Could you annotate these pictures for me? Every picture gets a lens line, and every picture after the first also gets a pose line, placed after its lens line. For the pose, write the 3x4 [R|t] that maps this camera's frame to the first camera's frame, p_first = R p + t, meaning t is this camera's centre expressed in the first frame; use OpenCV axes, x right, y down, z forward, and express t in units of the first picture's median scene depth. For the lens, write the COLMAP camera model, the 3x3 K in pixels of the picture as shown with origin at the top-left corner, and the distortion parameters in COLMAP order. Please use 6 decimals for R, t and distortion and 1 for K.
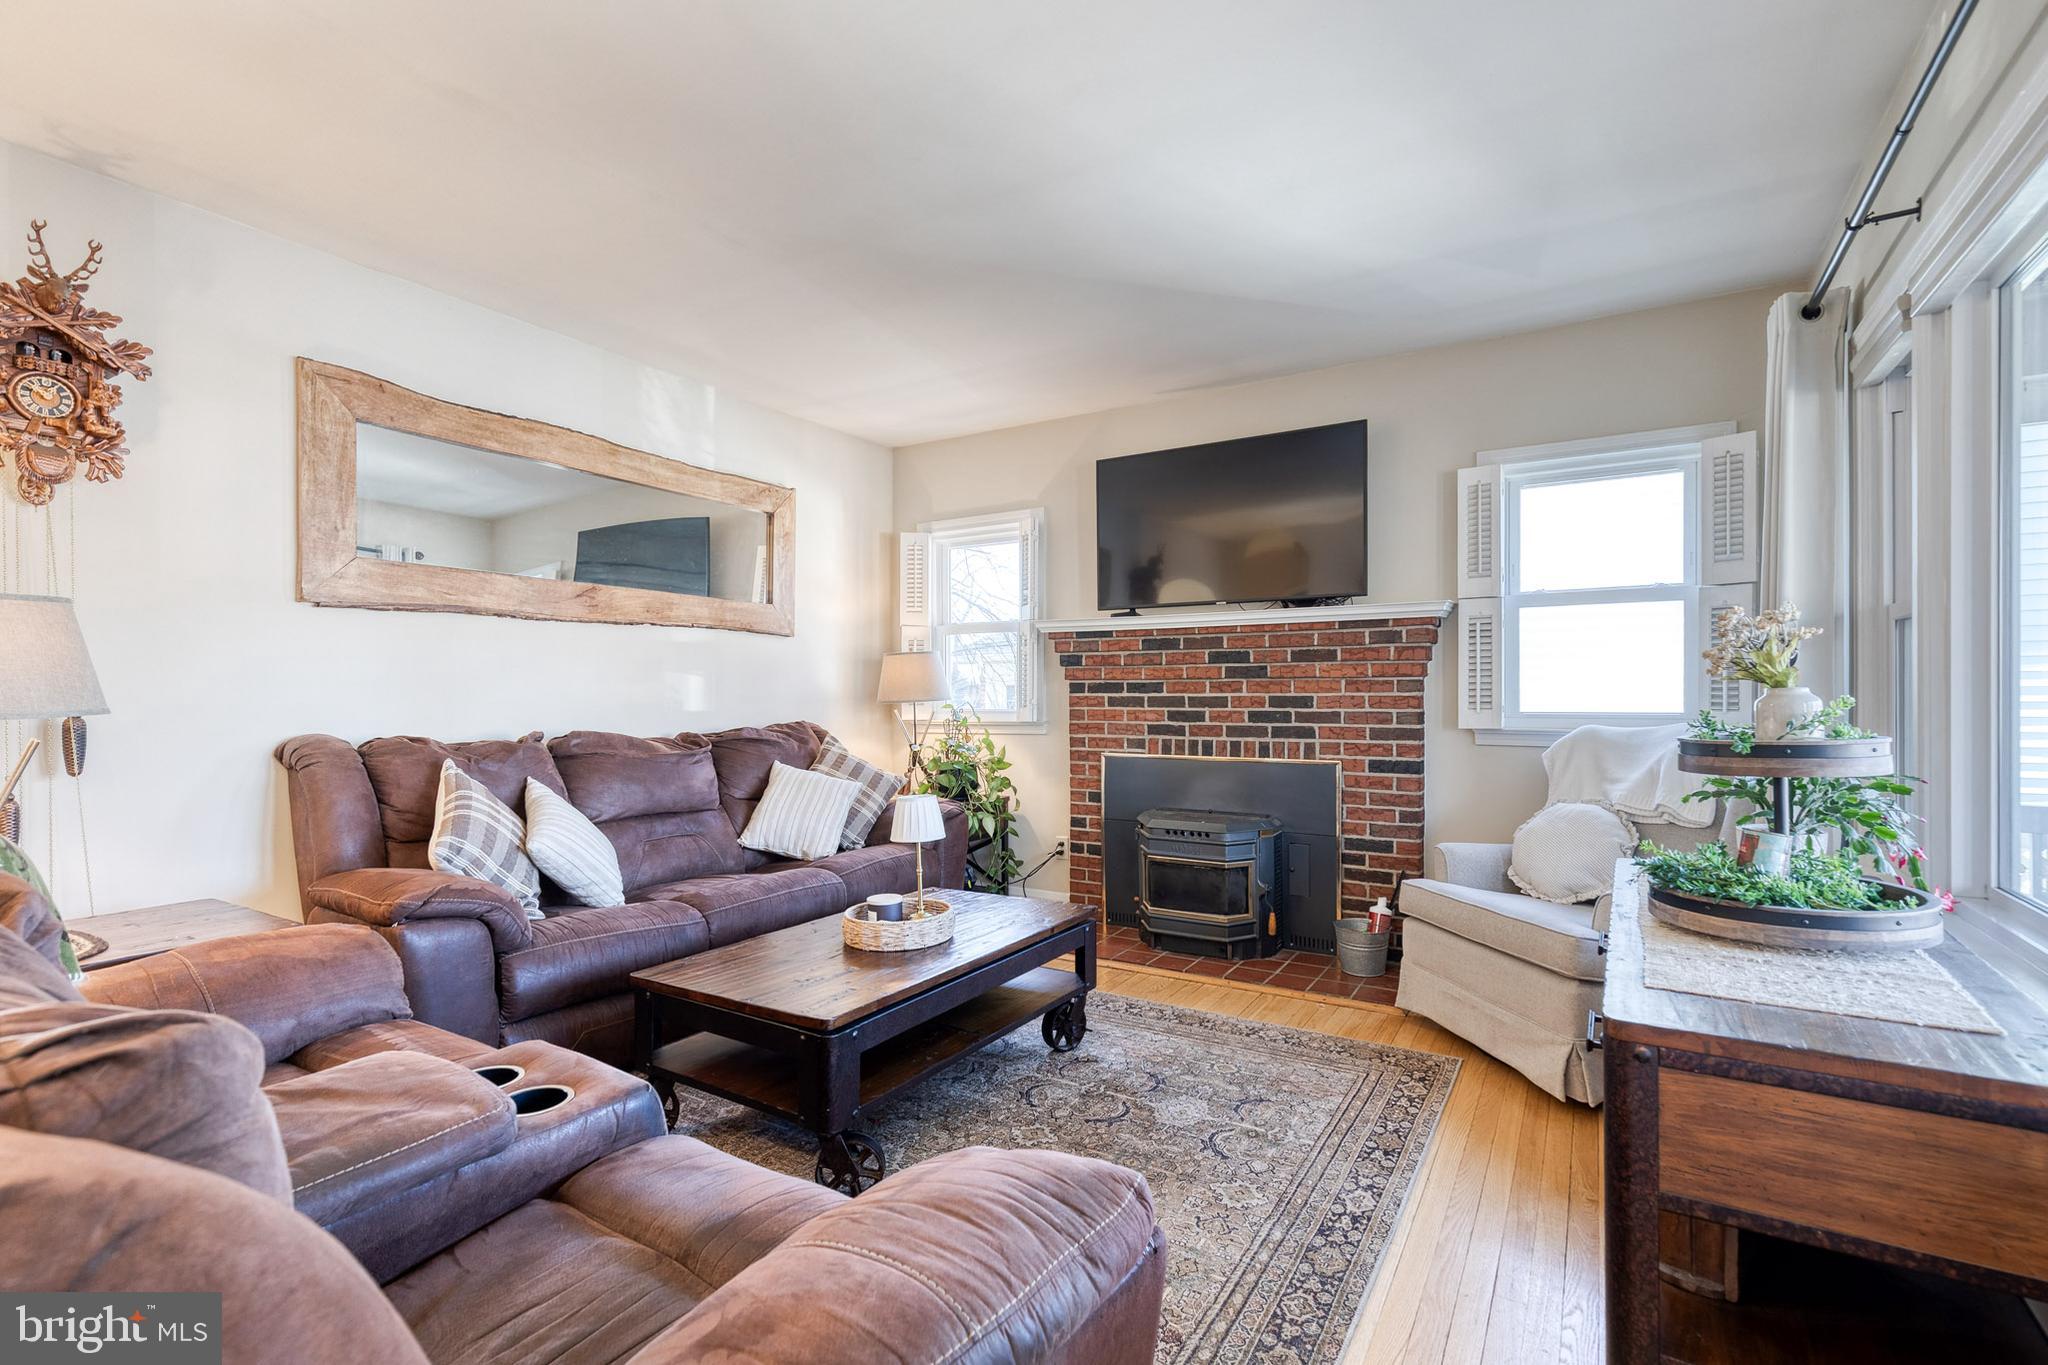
lens RADIAL K [[939.5, 0, 1024.0], [0, 939.5, 682.5], [0, 0, 1]] dist [0.000434, -0.000068]
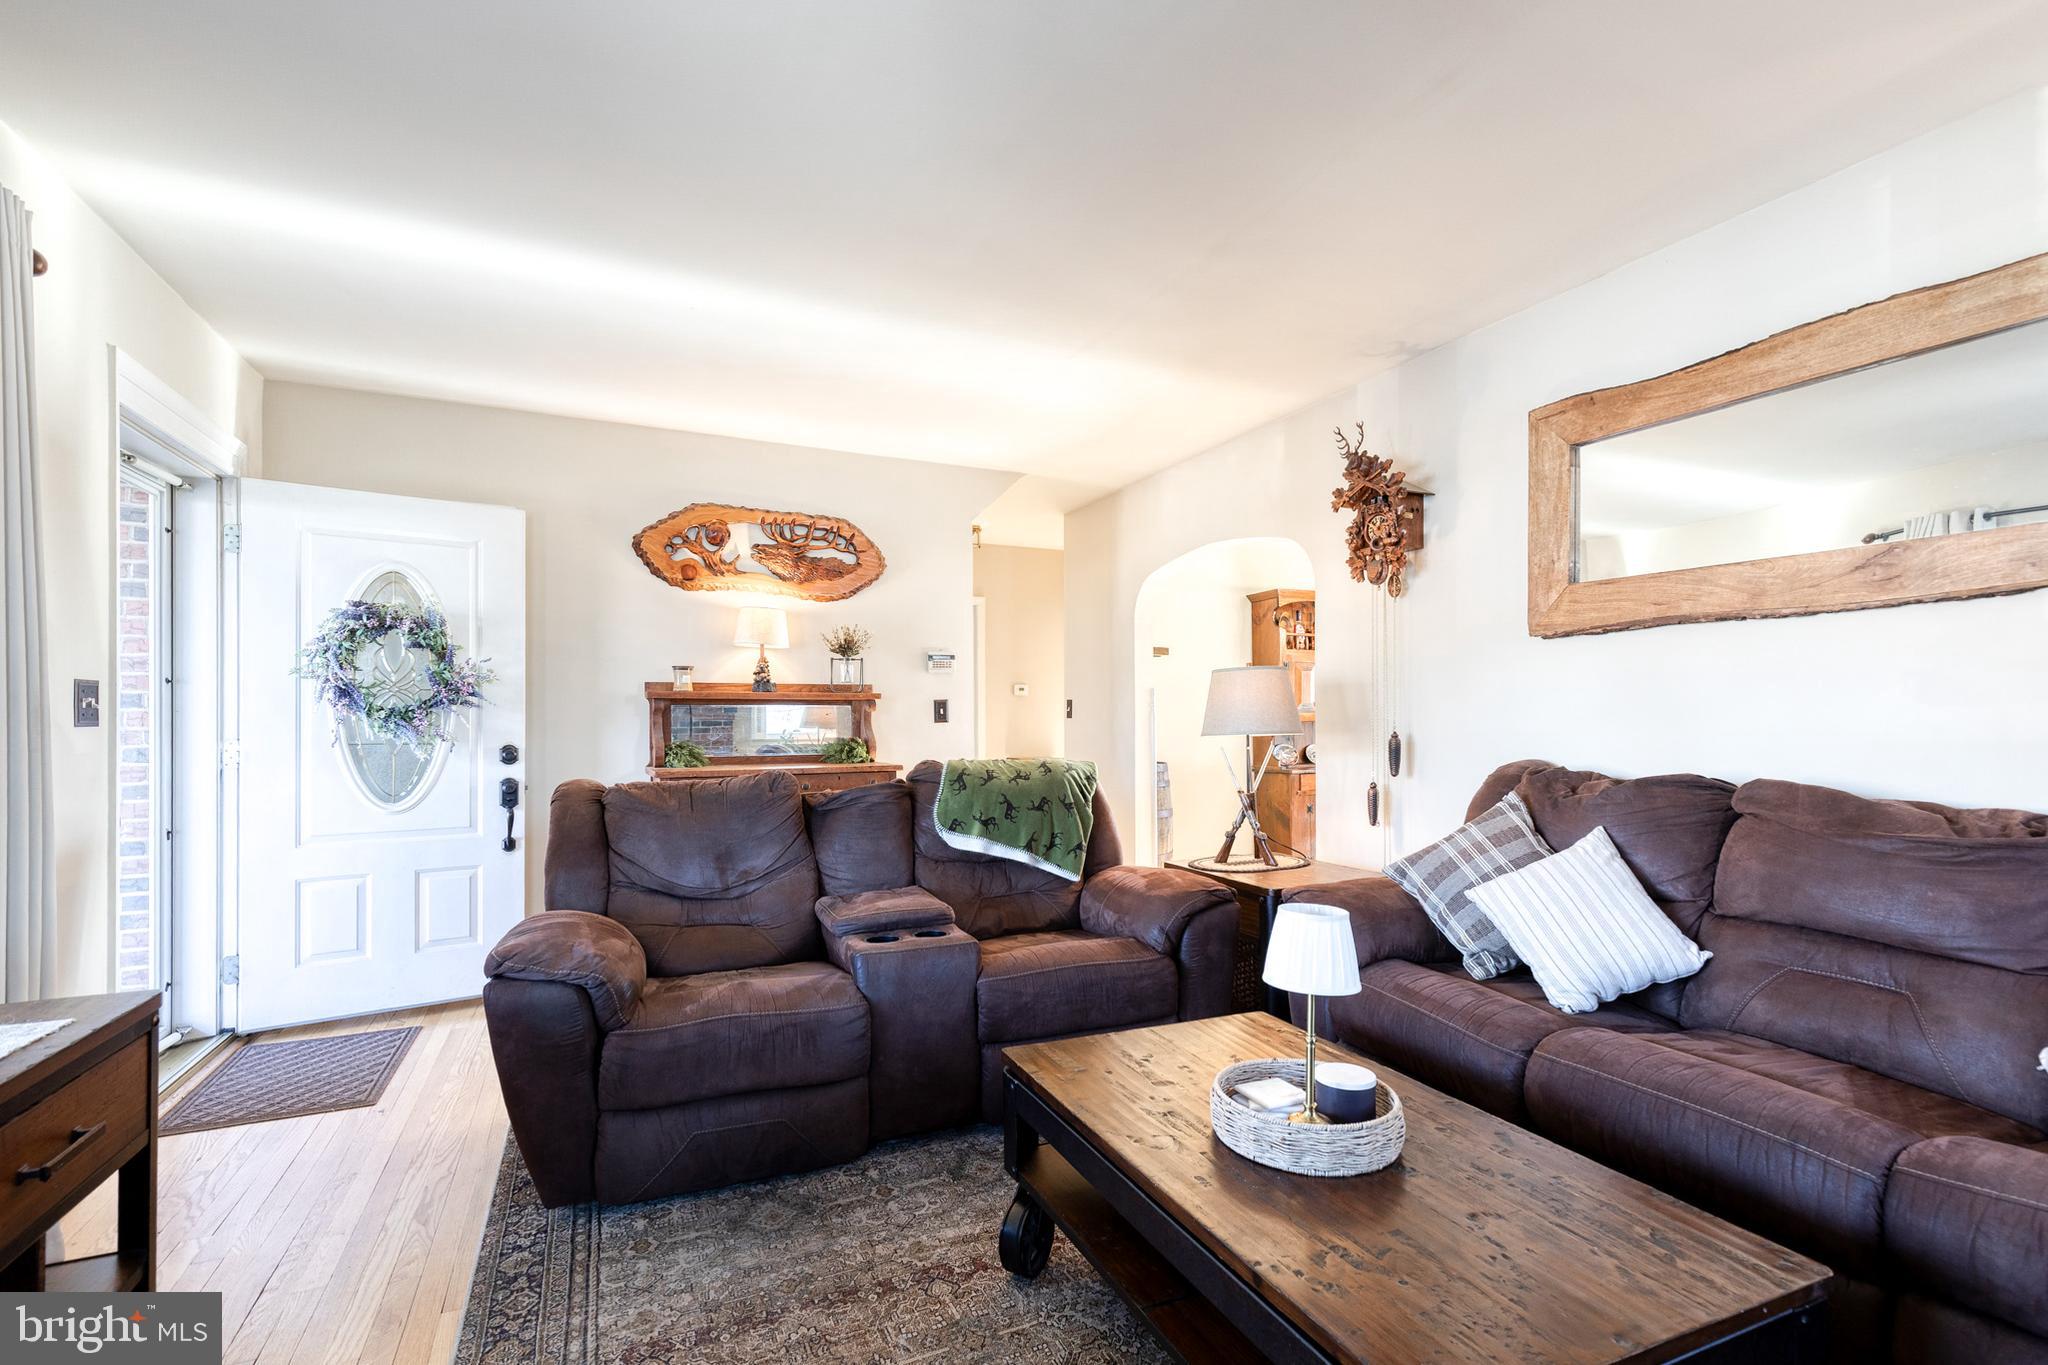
lens RADIAL K [[960.2, 0, 1027.6], [0, 960.2, 719.5], [0, 0, 1]] dist [0.000768, -0.000137]
pose [[-0.562294, 0.000802, -0.826937, 0.474641], [0.003274, 0.999994, -0.001257, 0.009512], [0.826931, -0.003414, -0.562293, 1.144245]]
